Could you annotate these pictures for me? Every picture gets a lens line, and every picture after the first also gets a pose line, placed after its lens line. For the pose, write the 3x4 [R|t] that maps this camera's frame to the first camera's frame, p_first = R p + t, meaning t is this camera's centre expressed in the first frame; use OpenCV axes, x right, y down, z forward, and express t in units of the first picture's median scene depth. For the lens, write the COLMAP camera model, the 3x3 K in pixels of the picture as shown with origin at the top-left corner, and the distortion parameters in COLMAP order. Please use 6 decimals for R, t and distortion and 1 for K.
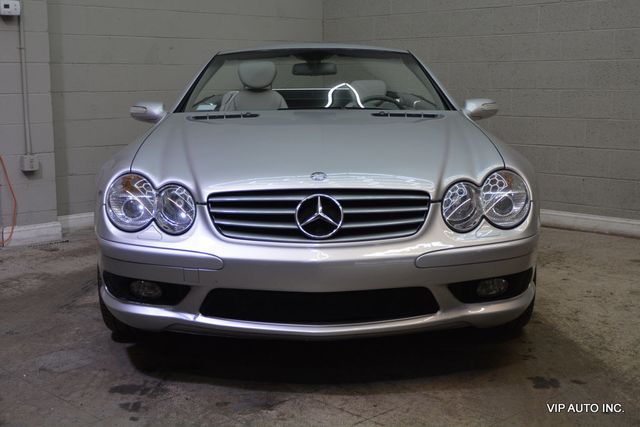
lens RADIAL K [[873.5, 0, 320.0], [0, 873.5, 213.5], [0, 0, 1]] dist [-0.004506, 0.002568]
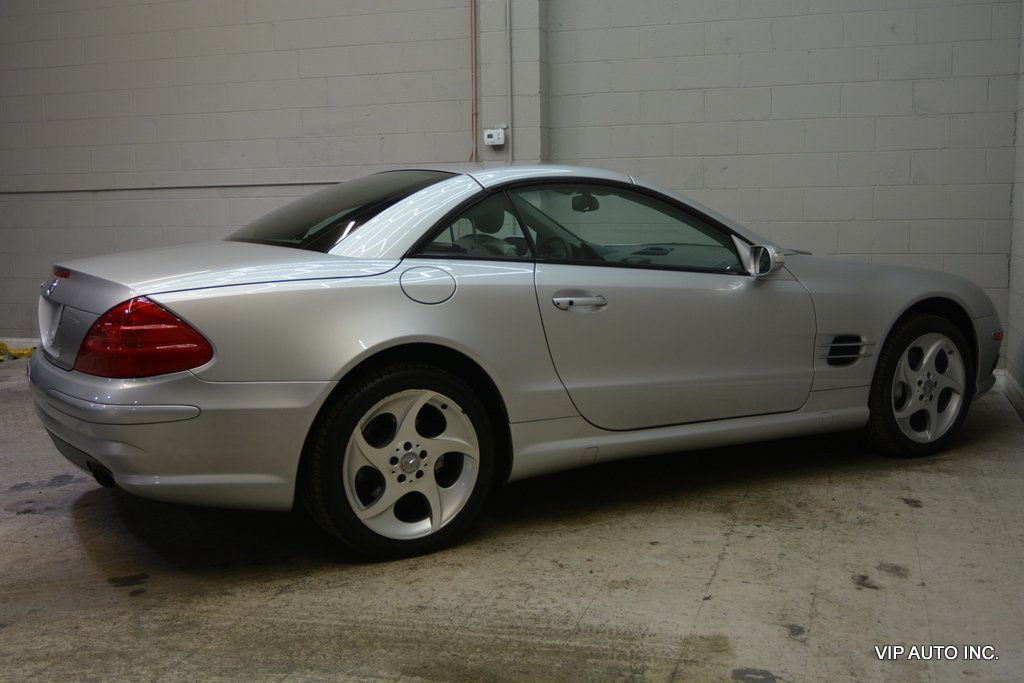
lens RADIAL K [[1086.1, 0, 510.5], [0, 1086.1, 342.8], [0, 0, 1]] dist [-0.017638, 0.001052]
pose [[0.468696, 0.115825, -0.875733, 0.985657], [-0.122214, 0.990335, 0.065573, -0.114875], [0.874864, 0.076293, 0.478322, 0.582503]]
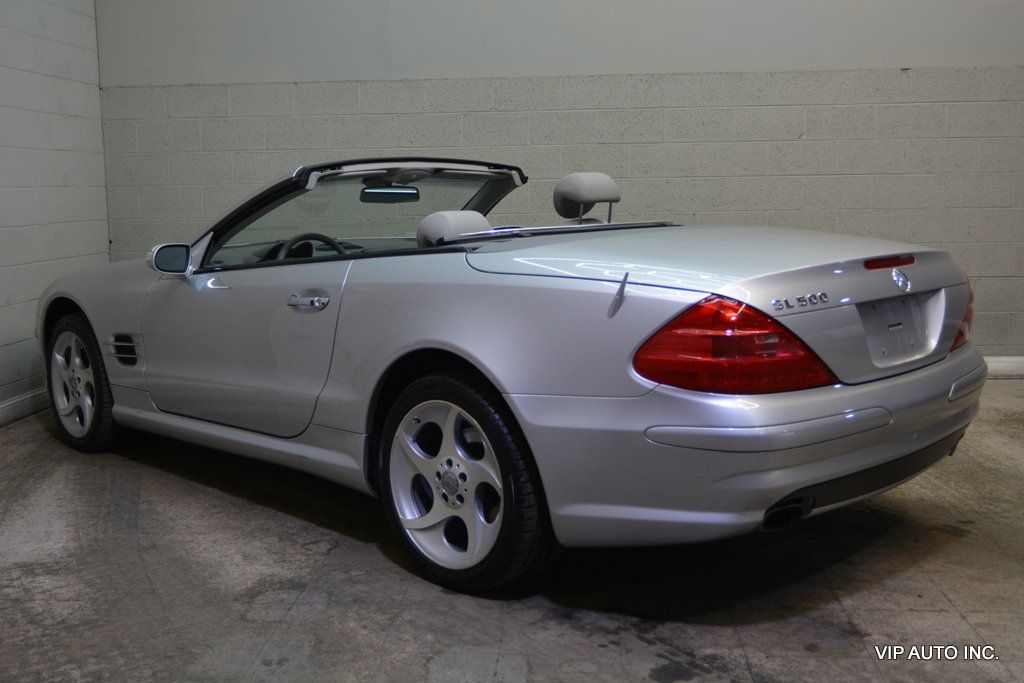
lens RADIAL K [[1086.1, 0, 510.5], [0, 1086.1, 342.8], [0, 0, 1]] dist [-0.017638, 0.001052]
pose [[0.748149, -0.098234, 0.656219, -0.599577], [0.111906, 0.993494, 0.021140, -0.059829], [-0.654026, 0.057619, 0.754274, 0.312800]]
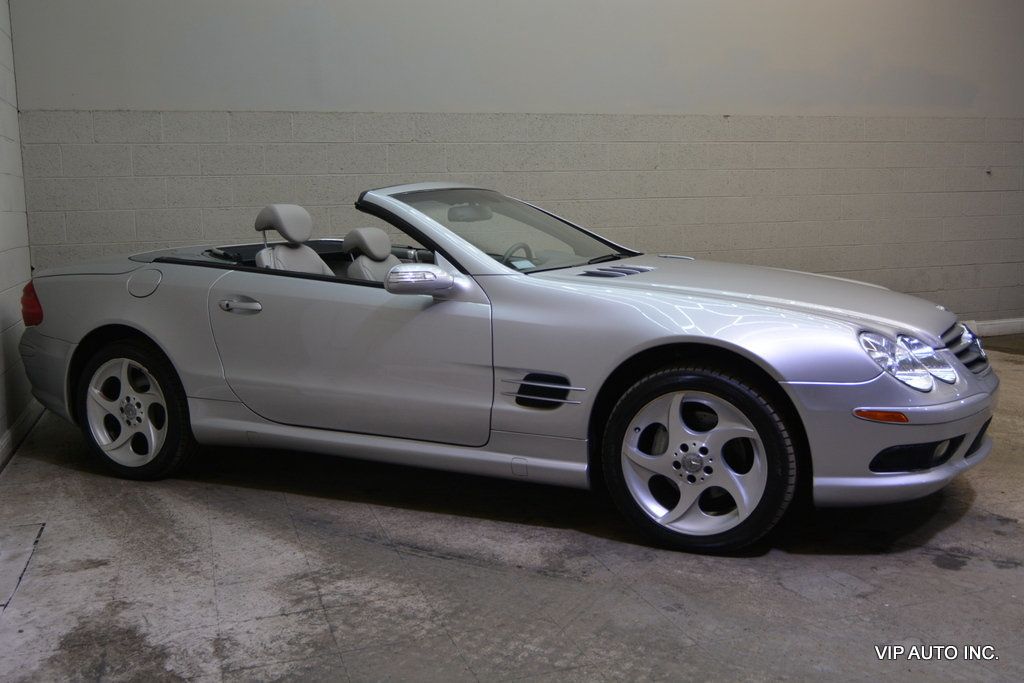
lens RADIAL K [[960.3, 0, 513.4], [0, 960.3, 342.8], [0, 0, 1]] dist [-0.017611, 0.001490]
pose [[0.432231, -0.130133, 0.892324, -0.913239], [0.158183, 0.985131, 0.067045, -0.116530], [-0.887781, 0.112171, 0.446389, 0.671320]]
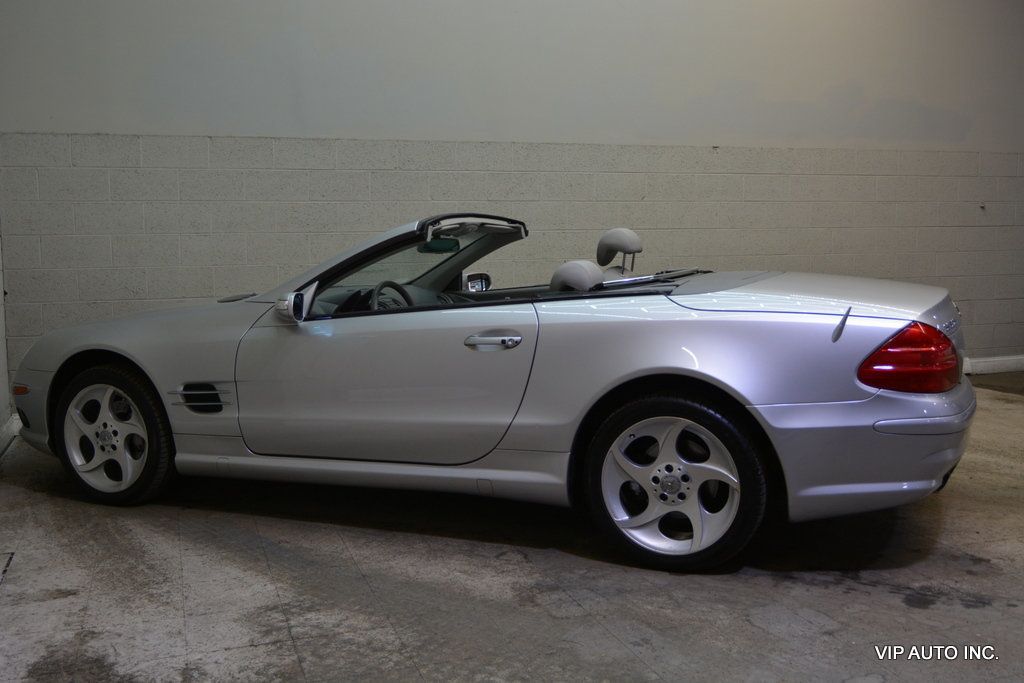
lens RADIAL K [[1003.8, 0, 512.7], [0, 1003.8, 343.9], [0, 0, 1]] dist [-0.016499, 0.005587]
pose [[0.425896, -0.098782, 0.899364, -0.941789], [0.145017, 0.988624, 0.039912, -0.120351], [-0.893075, 0.113425, 0.435376, 0.642401]]
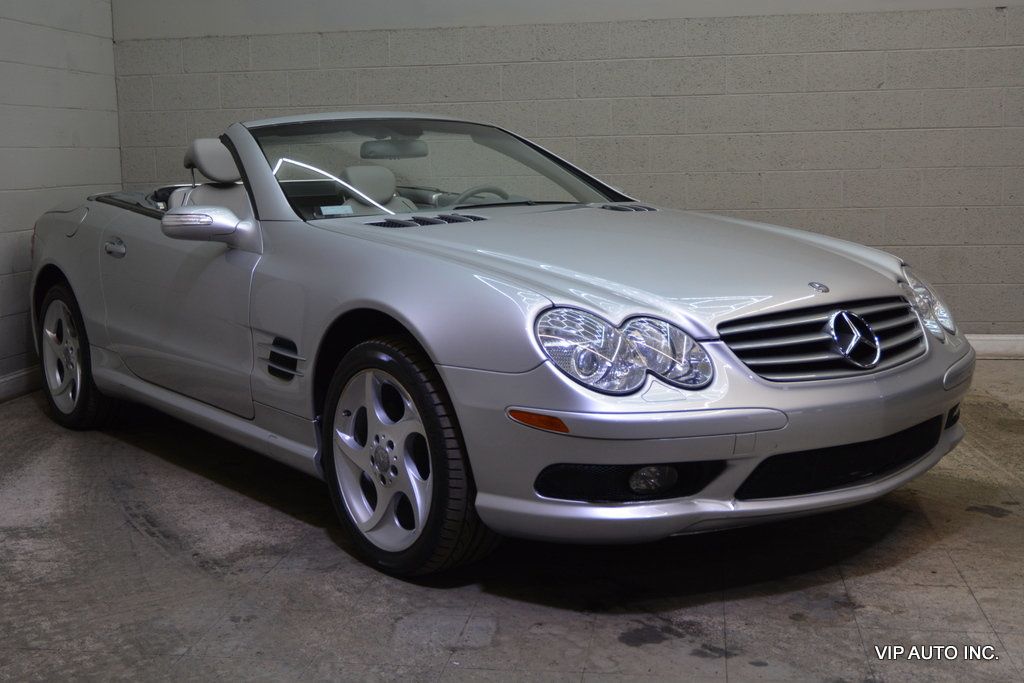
lens RADIAL K [[1257.5, 0, 507.8], [0, 1257.5, 341.6], [0, 0, 1]] dist [-0.010604, -0.027442]
pose [[0.799219, -0.097188, 0.593131, -0.596136], [0.108096, 0.993991, 0.017217, -0.030882], [-0.591240, 0.050355, 0.804922, 0.213465]]
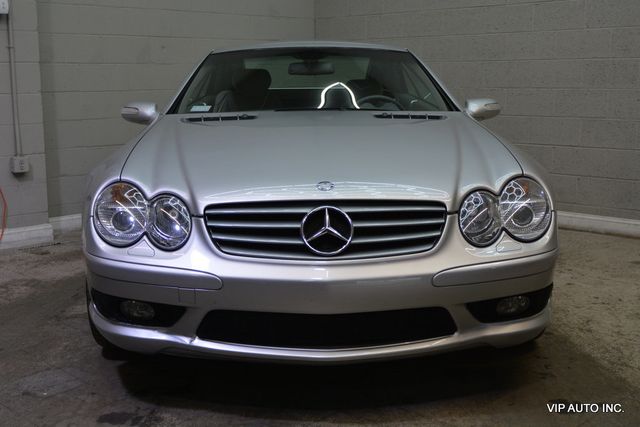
lens RADIAL K [[820.2, 0, 318.6], [0, 820.2, 210.5], [0, 0, 1]] dist [-0.001277, -0.005154]
pose [[0.999849, -0.004154, 0.016878, -0.016429], [0.004008, 0.999955, 0.008649, -0.017262], [-0.016913, -0.008580, 0.999820, 0.097425]]
